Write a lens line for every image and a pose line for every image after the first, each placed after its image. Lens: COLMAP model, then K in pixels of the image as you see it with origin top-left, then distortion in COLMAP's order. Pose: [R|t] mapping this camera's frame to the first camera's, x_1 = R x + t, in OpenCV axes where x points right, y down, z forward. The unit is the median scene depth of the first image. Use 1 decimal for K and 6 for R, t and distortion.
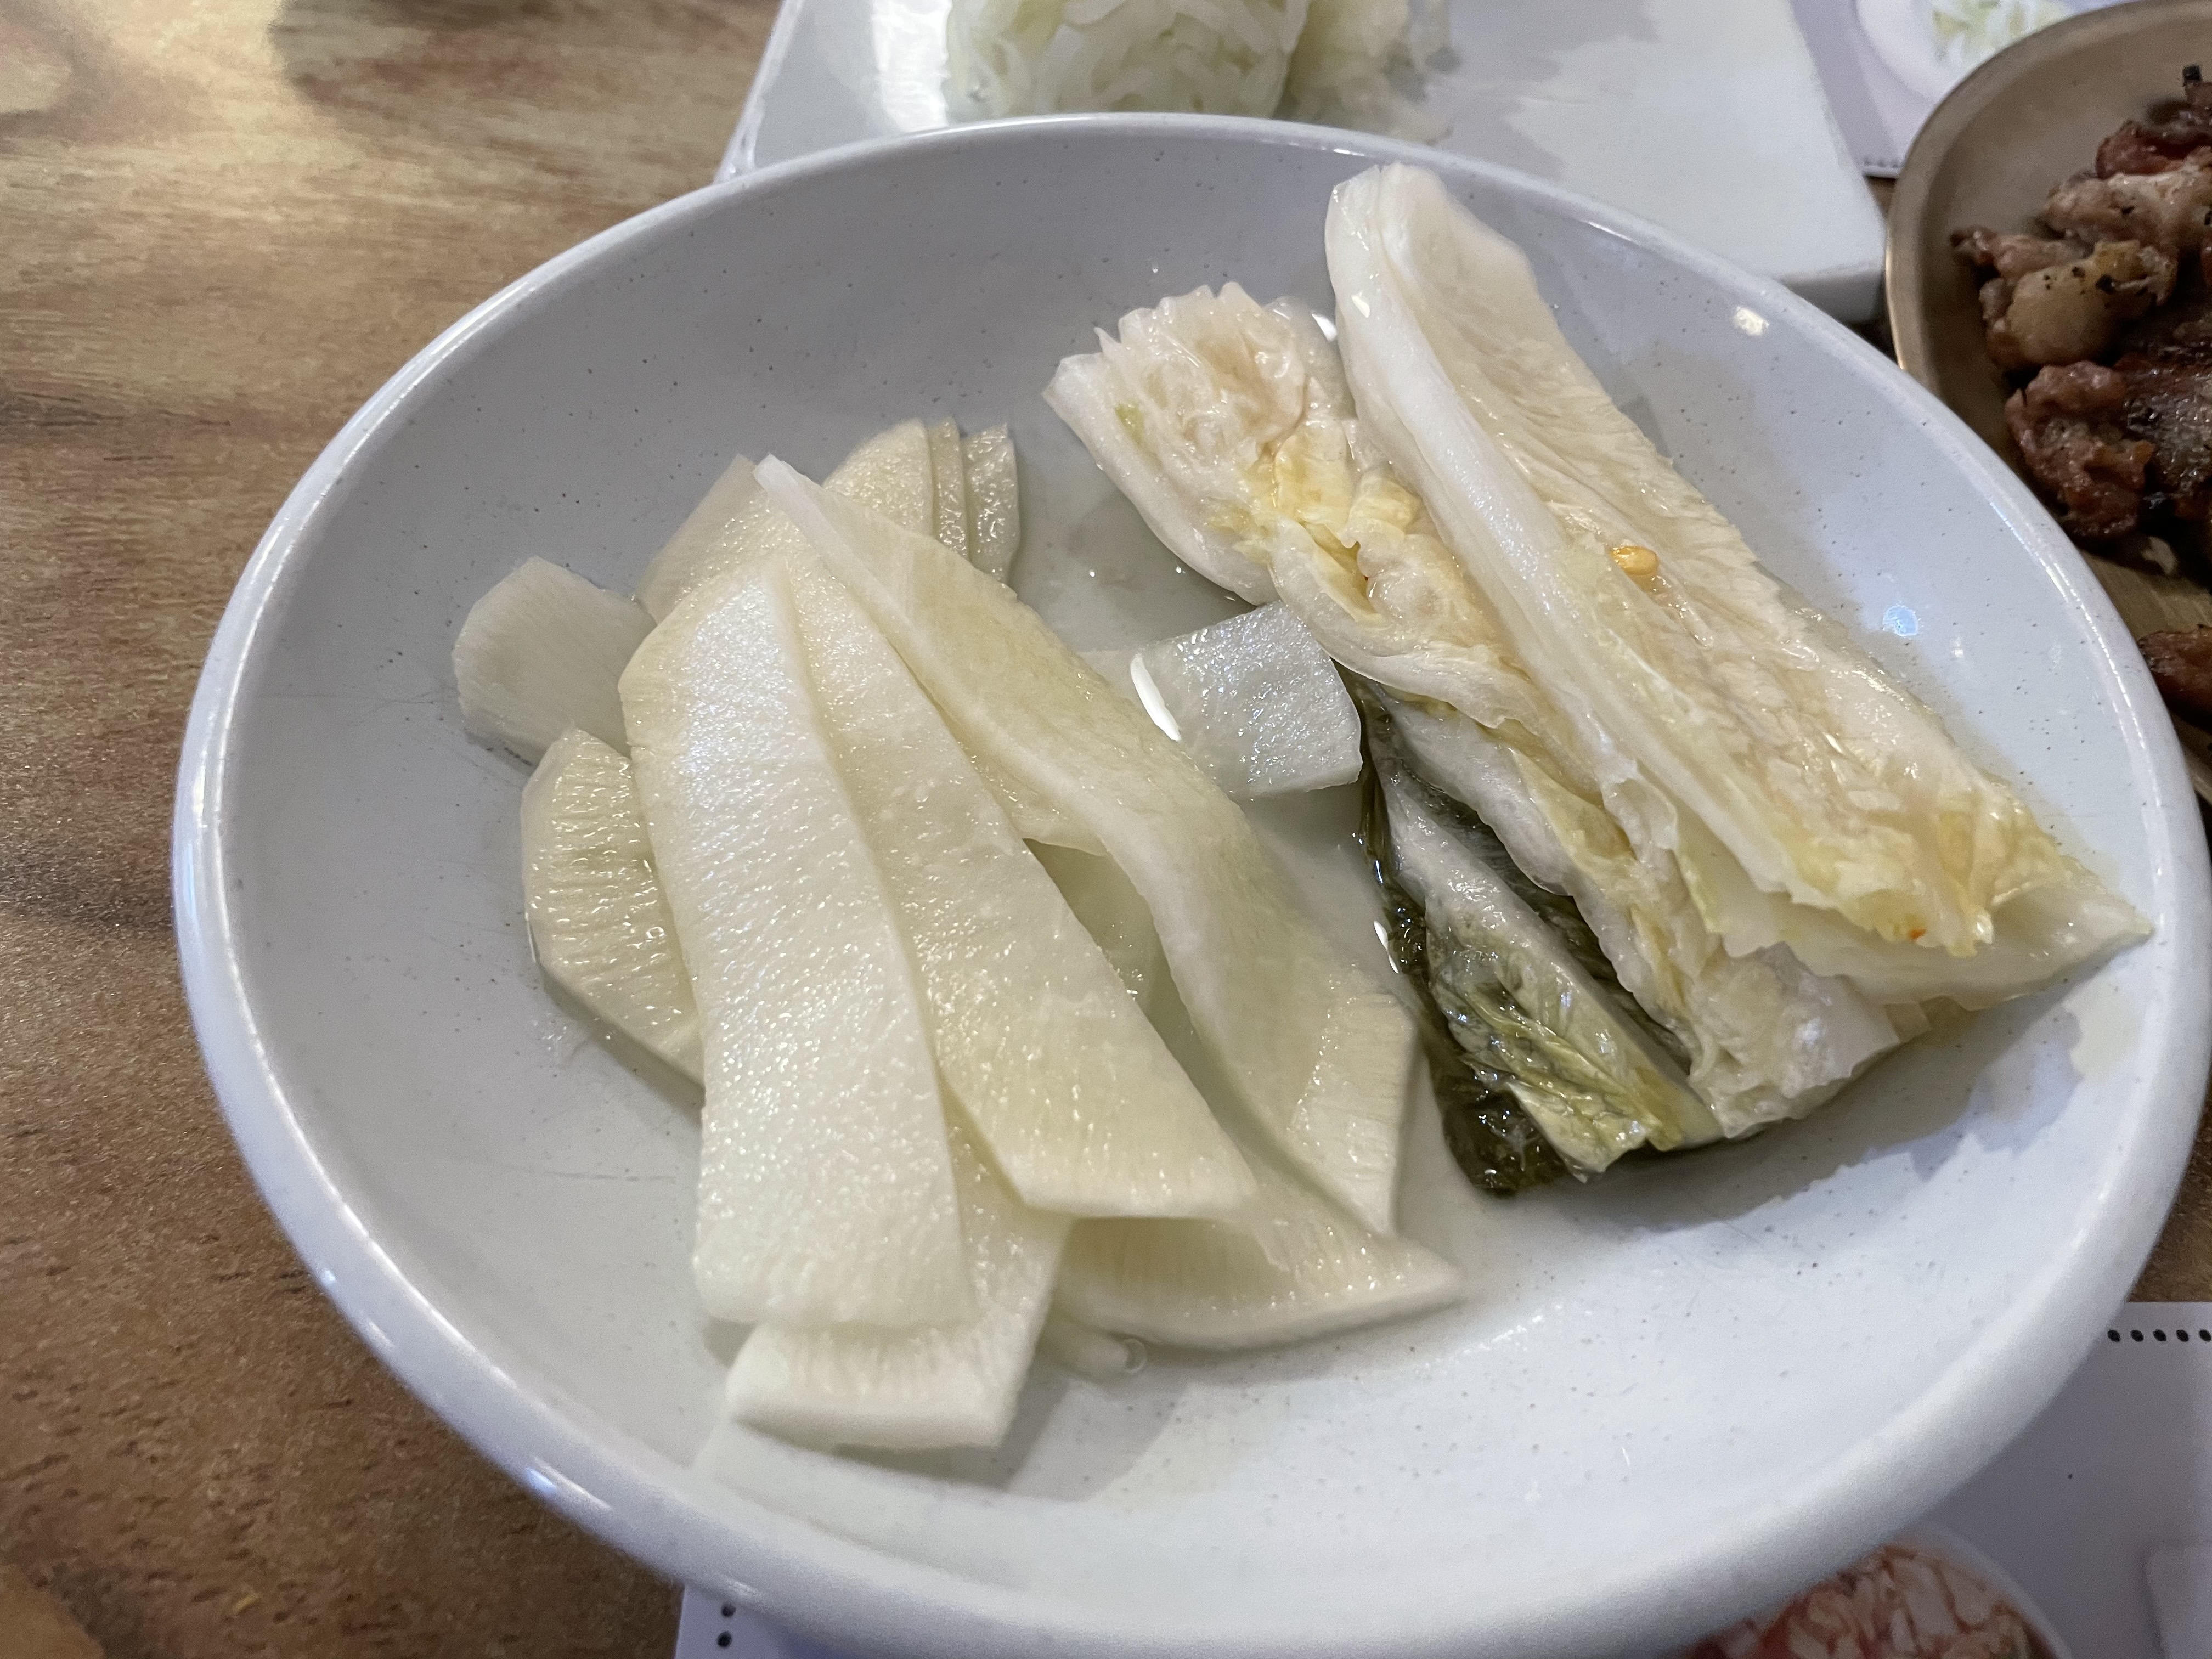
lens RADIAL K [[1682.5, 0, 1115.1], [0, 1682.5, 819.4], [0, 0, 1]] dist [0.072348, -0.140662]
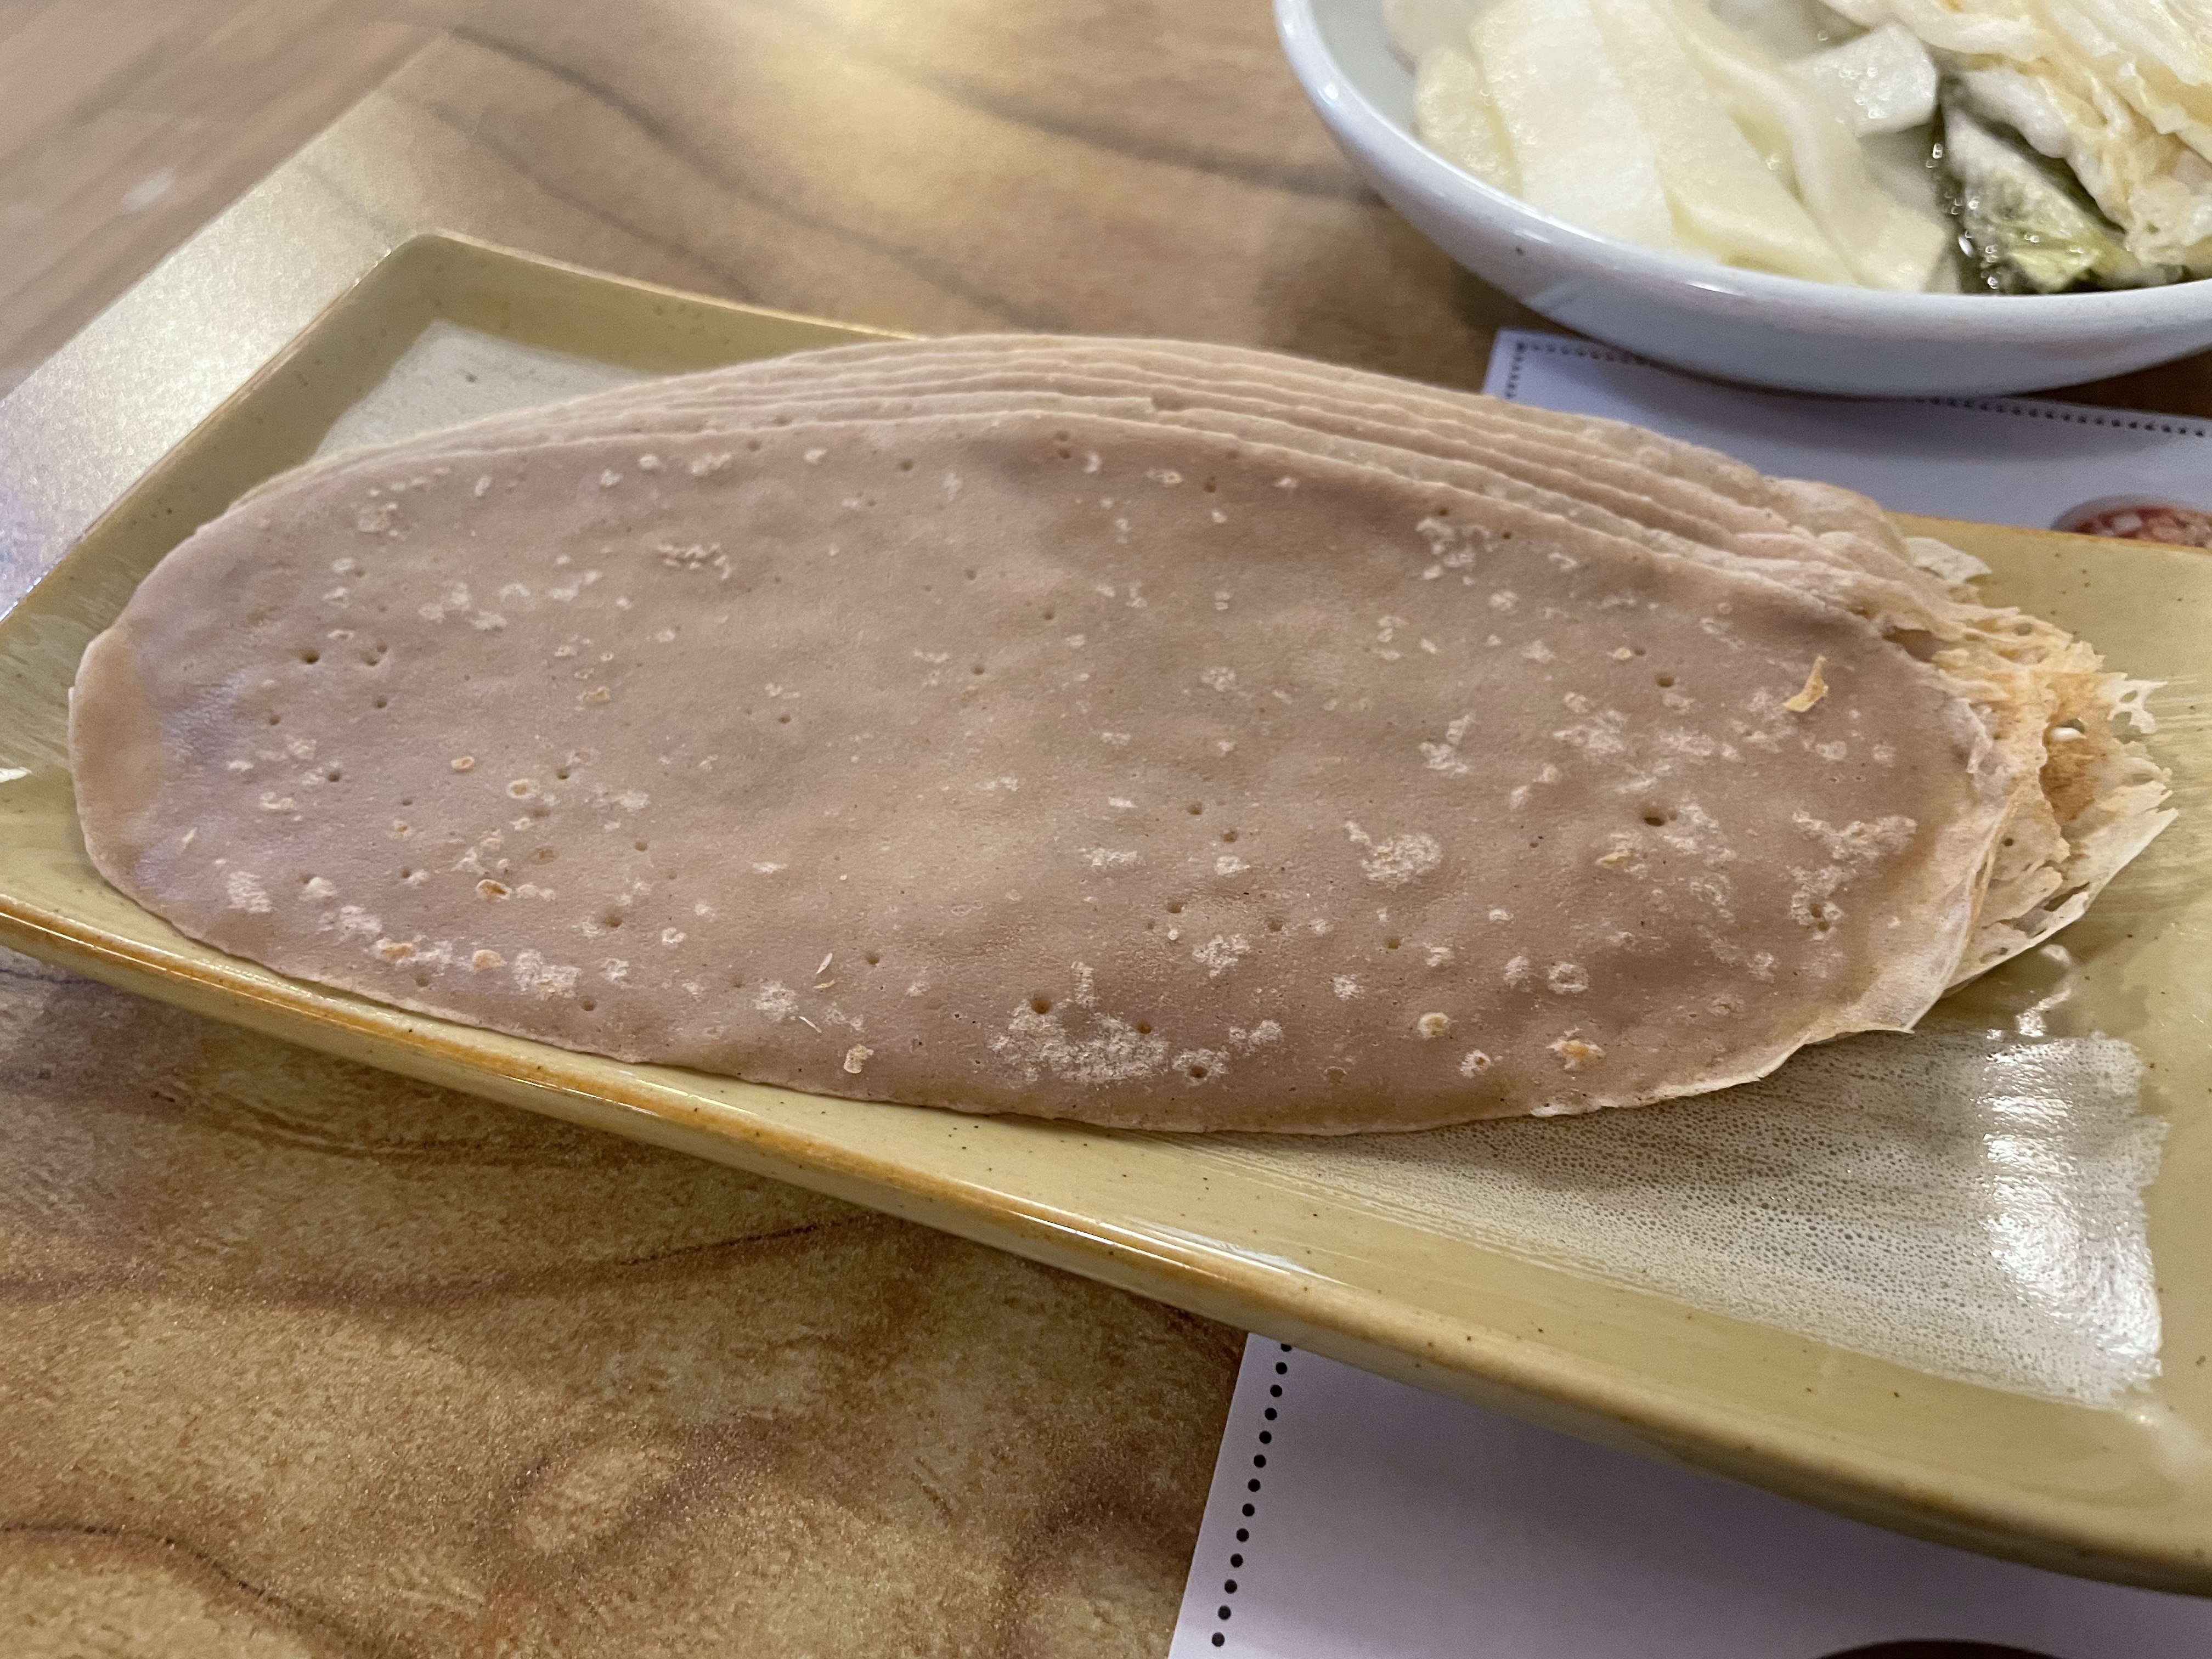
lens RADIAL K [[1682.5, 0, 1115.1], [0, 1682.5, 819.4], [0, 0, 1]] dist [0.072348, -0.140662]
pose [[0.957852, 0.170225, -0.231394, -0.105389], [-0.179489, 0.983568, -0.019429, 0.775966], [0.224284, 0.060143, 0.972666, -0.657593]]
